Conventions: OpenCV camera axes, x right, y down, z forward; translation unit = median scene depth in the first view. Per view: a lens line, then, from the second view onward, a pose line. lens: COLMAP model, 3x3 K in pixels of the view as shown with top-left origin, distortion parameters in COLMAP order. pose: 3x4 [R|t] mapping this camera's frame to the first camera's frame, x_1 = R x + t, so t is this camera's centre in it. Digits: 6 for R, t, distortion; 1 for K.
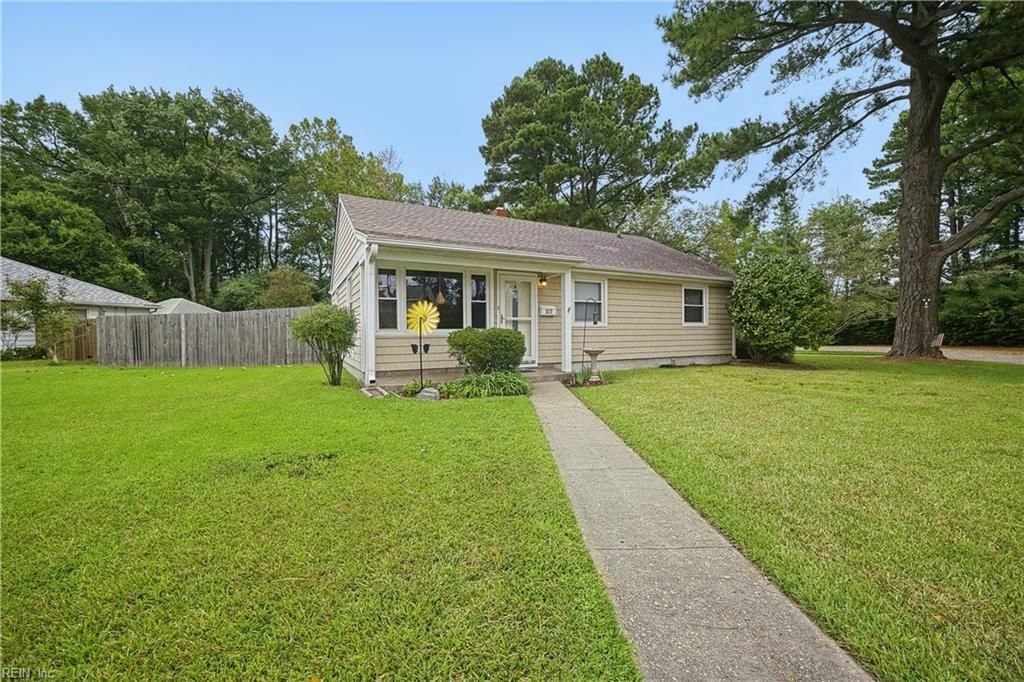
lens RADIAL K [[407.3, 0, 514.3], [0, 407.3, 343.6], [0, 0, 1]] dist [-0.001157, 0.001033]
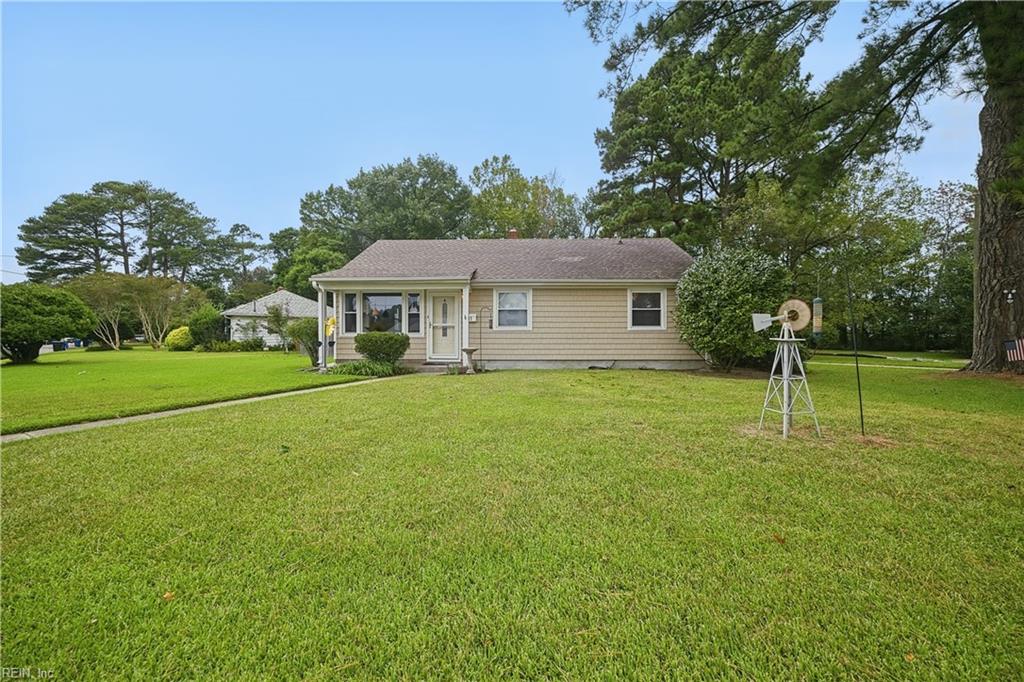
lens RADIAL K [[407.3, 0, 511.7], [0, 407.3, 343.9], [0, 0, 1]] dist [-0.001157, 0.001033]
pose [[0.867897, 0.014360, -0.496536, 0.598455], [-0.019514, 0.999796, -0.005195, 0.002588], [0.496360, 0.014198, 0.868001, -0.020933]]
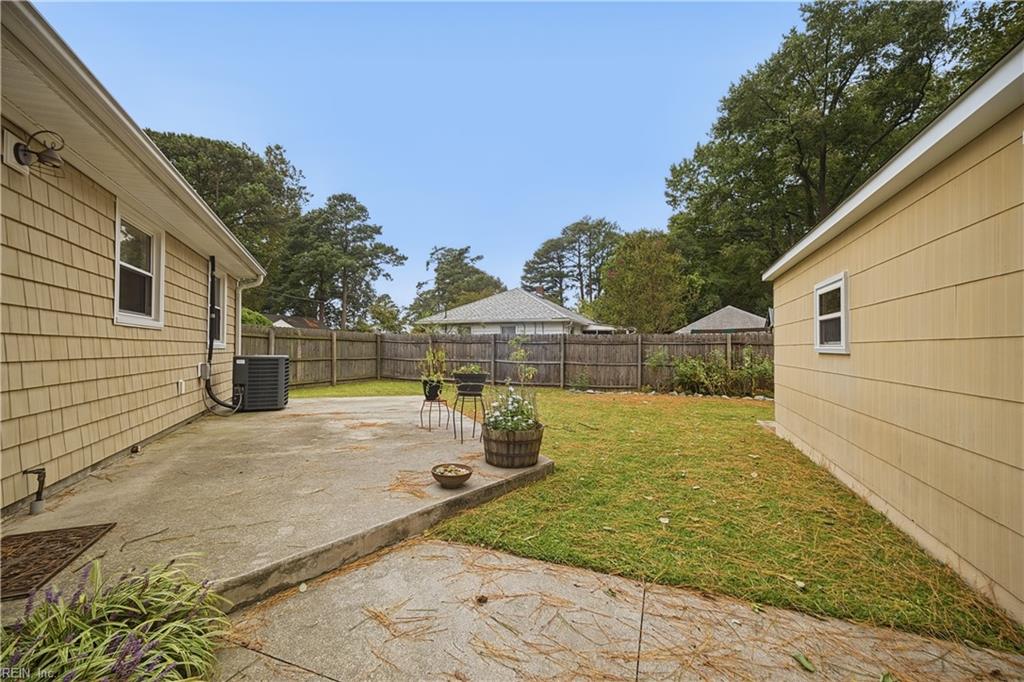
lens RADIAL K [[407.3, 0, 514.5], [0, 407.3, 333.5], [0, 0, 1]] dist [-0.001157, 0.001033]
pose [[-0.062161, -0.027417, -0.997689, 0.069634], [-0.028477, 0.999264, -0.025686, -0.047278], [0.997660, 0.026814, -0.062896, 1.476111]]
